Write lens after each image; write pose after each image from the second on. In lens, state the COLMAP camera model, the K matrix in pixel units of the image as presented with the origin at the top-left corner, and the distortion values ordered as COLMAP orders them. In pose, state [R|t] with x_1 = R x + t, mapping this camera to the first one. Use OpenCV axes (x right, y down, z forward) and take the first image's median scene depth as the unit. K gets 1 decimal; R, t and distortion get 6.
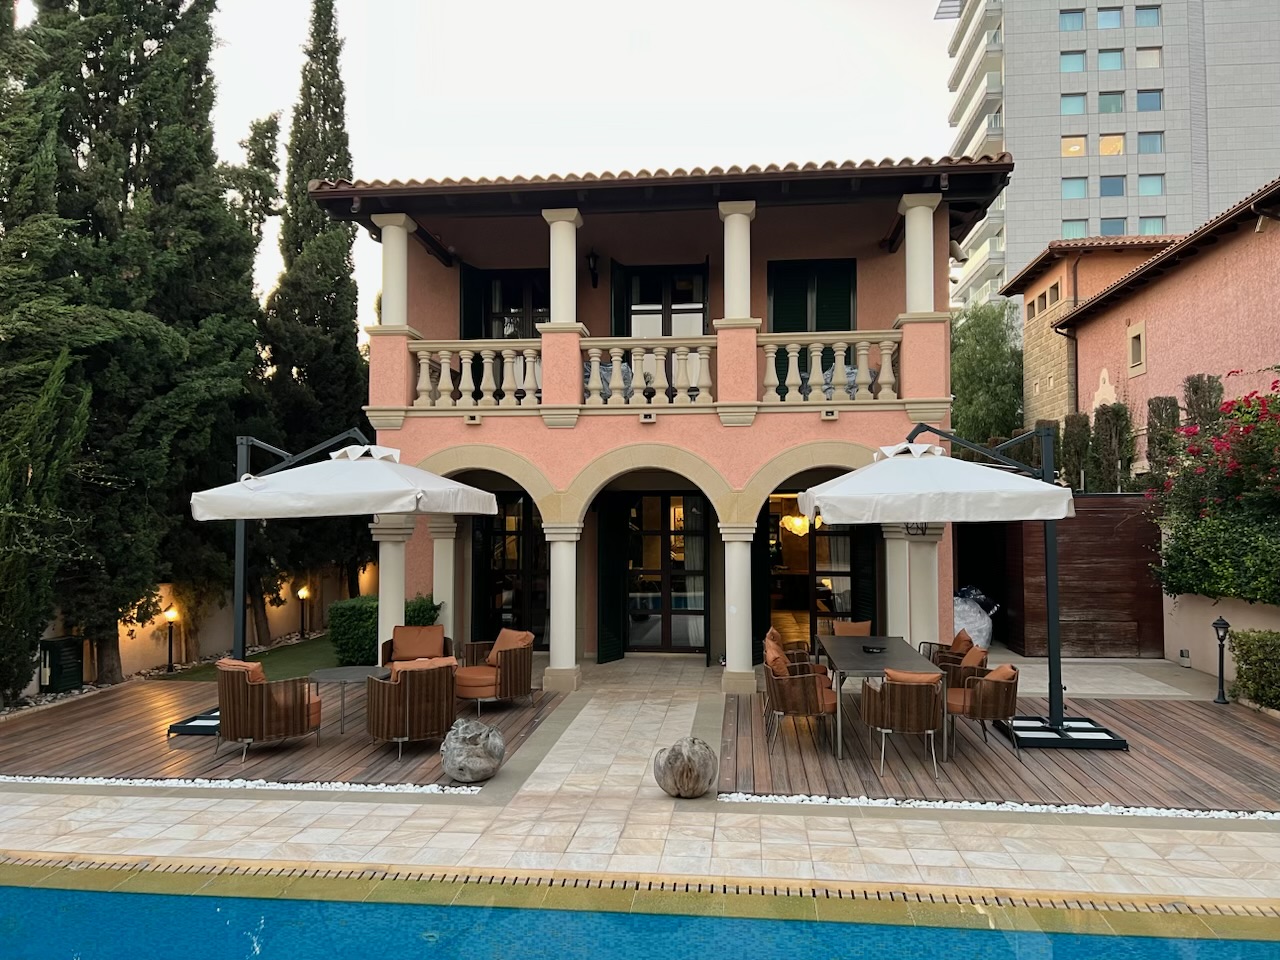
lens RADIAL K [[956.0, 0, 647.2], [0, 956.0, 485.0], [0, 0, 1]] dist [0.056371, -0.060547]
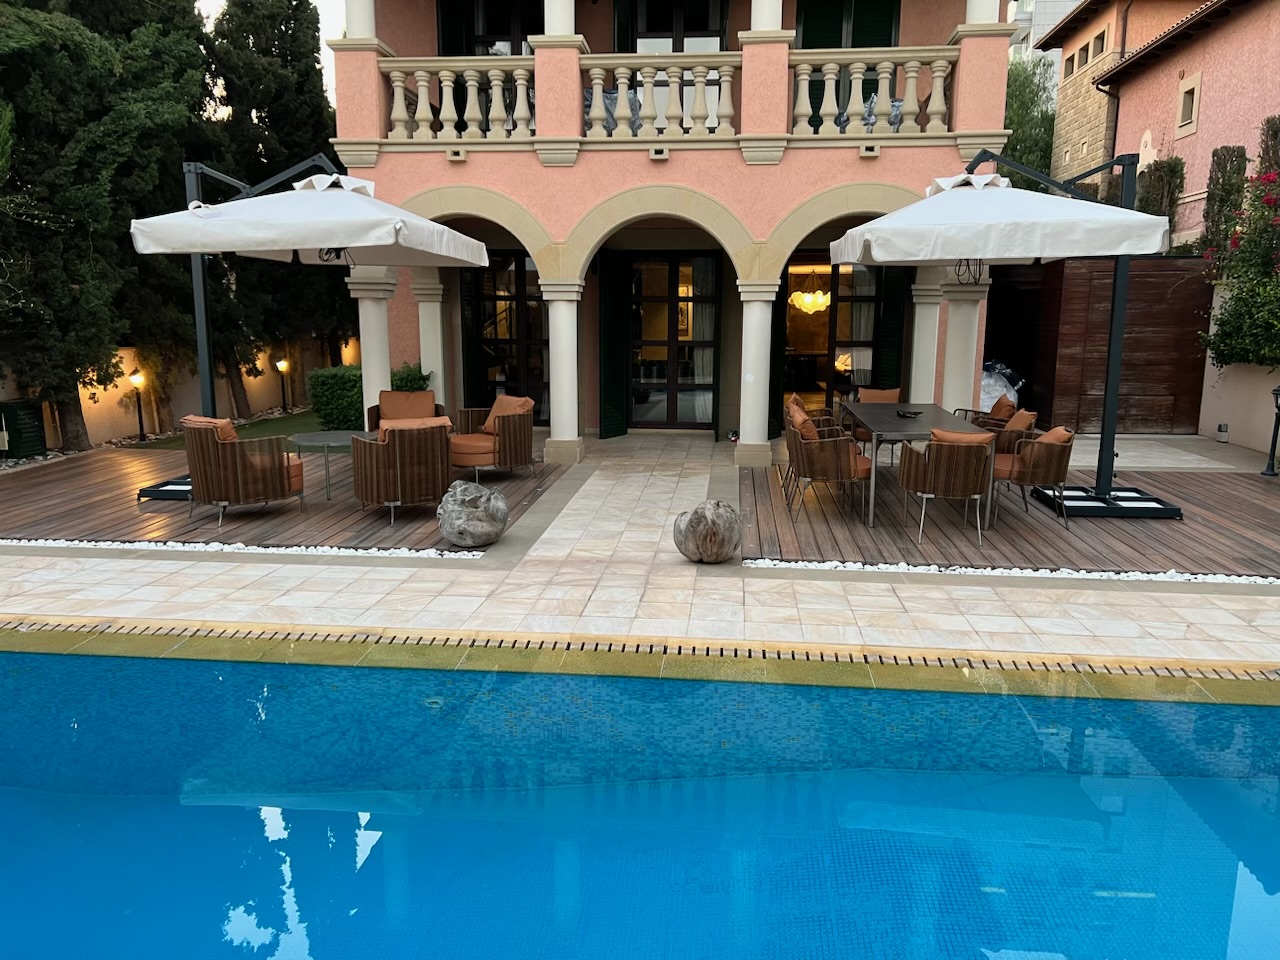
lens RADIAL K [[956.0, 0, 647.2], [0, 956.0, 485.0], [0, 0, 1]] dist [0.056371, -0.060547]
pose [[0.999914, 0.005794, 0.011753, -0.024868], [-0.008140, 0.977540, 0.210592, 0.052559], [-0.010269, -0.210669, 0.977503, 0.110235]]
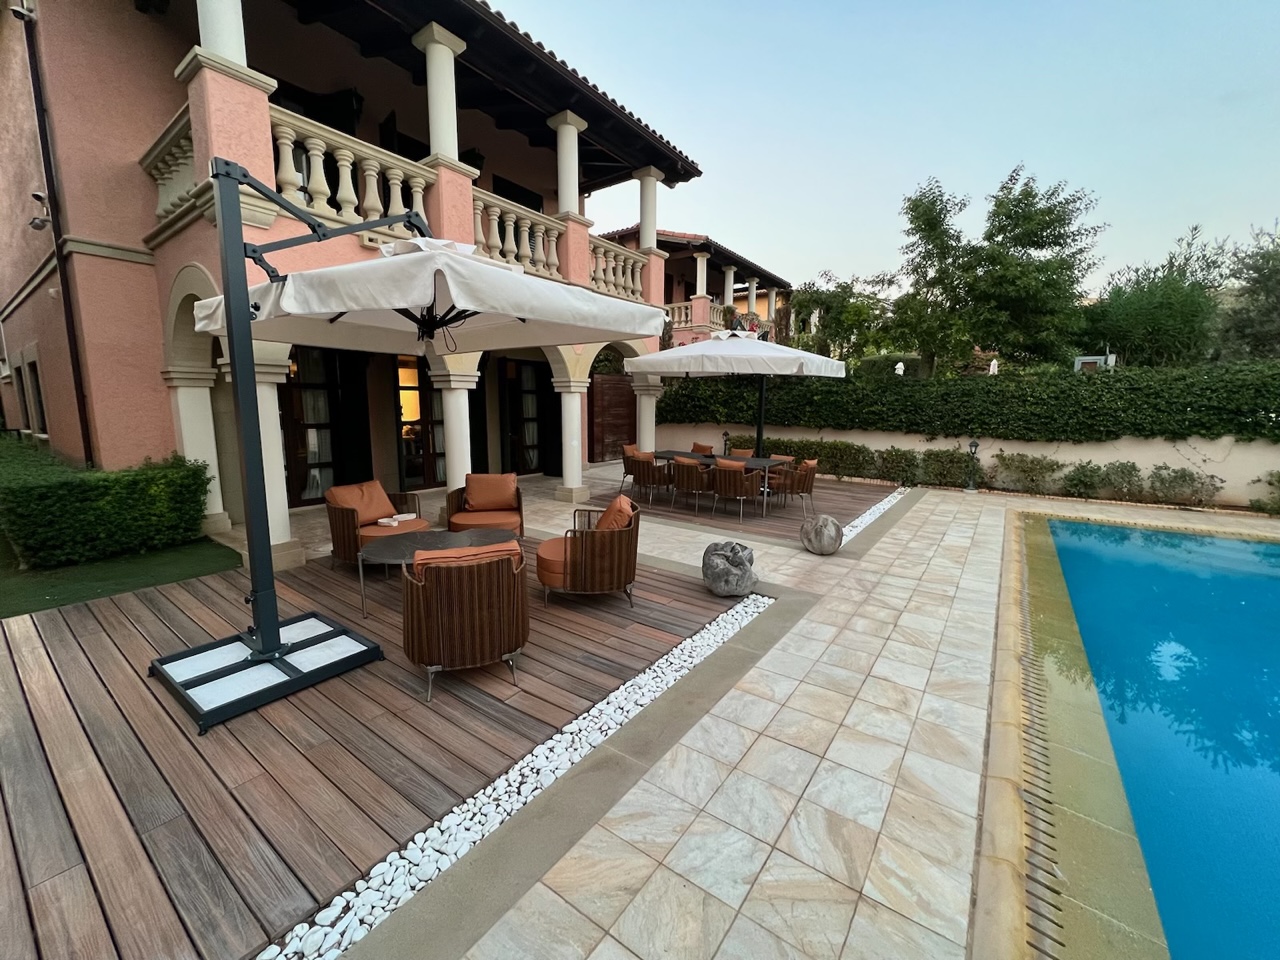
lens RADIAL K [[509.7, 0, 636.7], [0, 509.7, 477.6], [0, 0, 1]] dist [0.000321, -0.000016]
pose [[0.501684, -0.119662, 0.856735, -0.652261], [-0.037282, 0.986475, 0.159615, 0.079570], [-0.864247, -0.112017, 0.490437, 0.746993]]
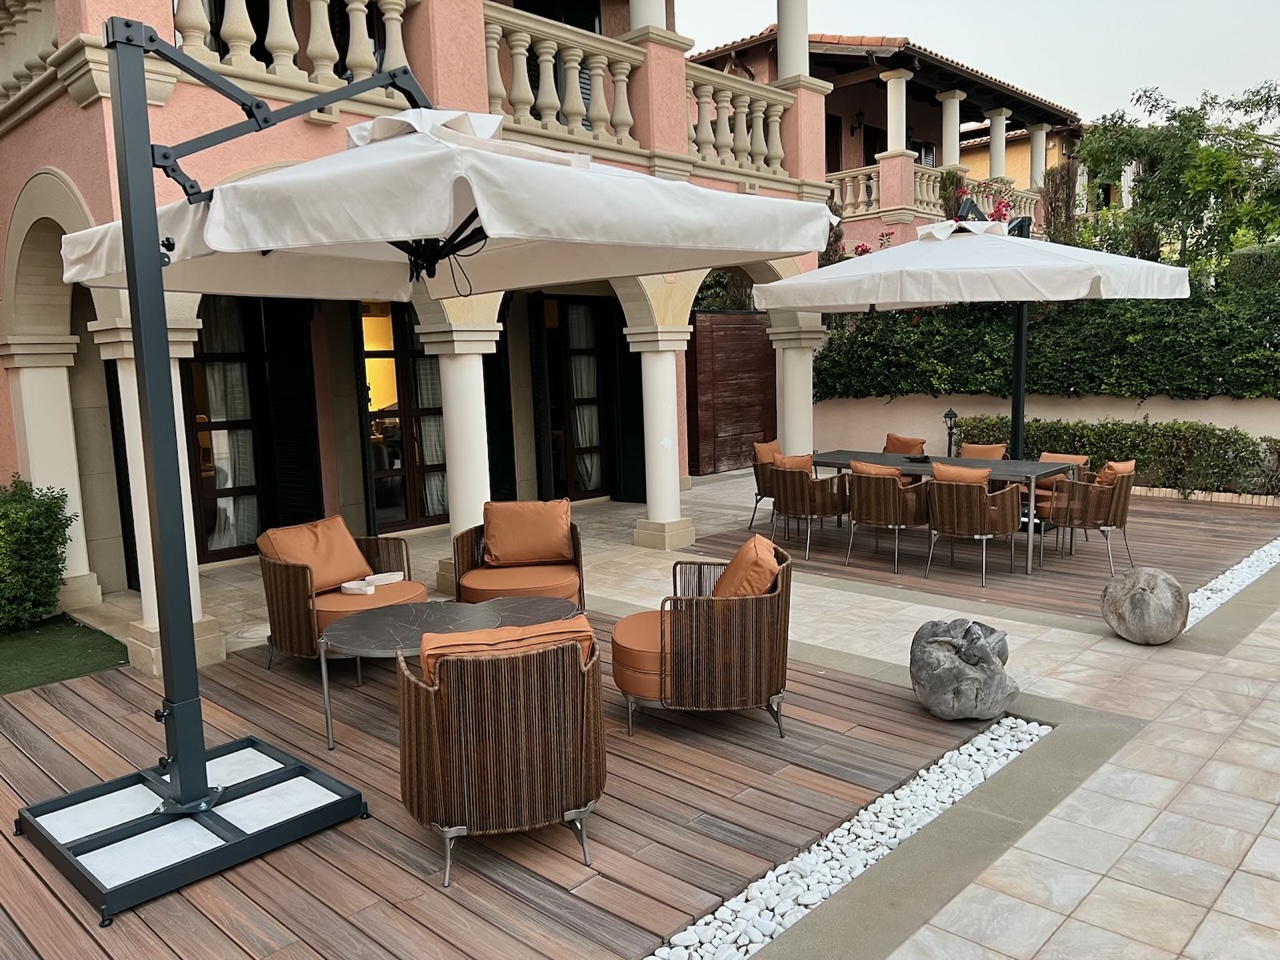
lens RADIAL K [[956.0, 0, 647.2], [0, 956.0, 485.0], [0, 0, 1]] dist [0.056371, -0.060547]
pose [[0.610154, -0.117286, 0.783553, -0.682333], [0.003678, 0.989391, 0.145233, 0.072045], [-0.792274, -0.085732, 0.604112, 0.734411]]
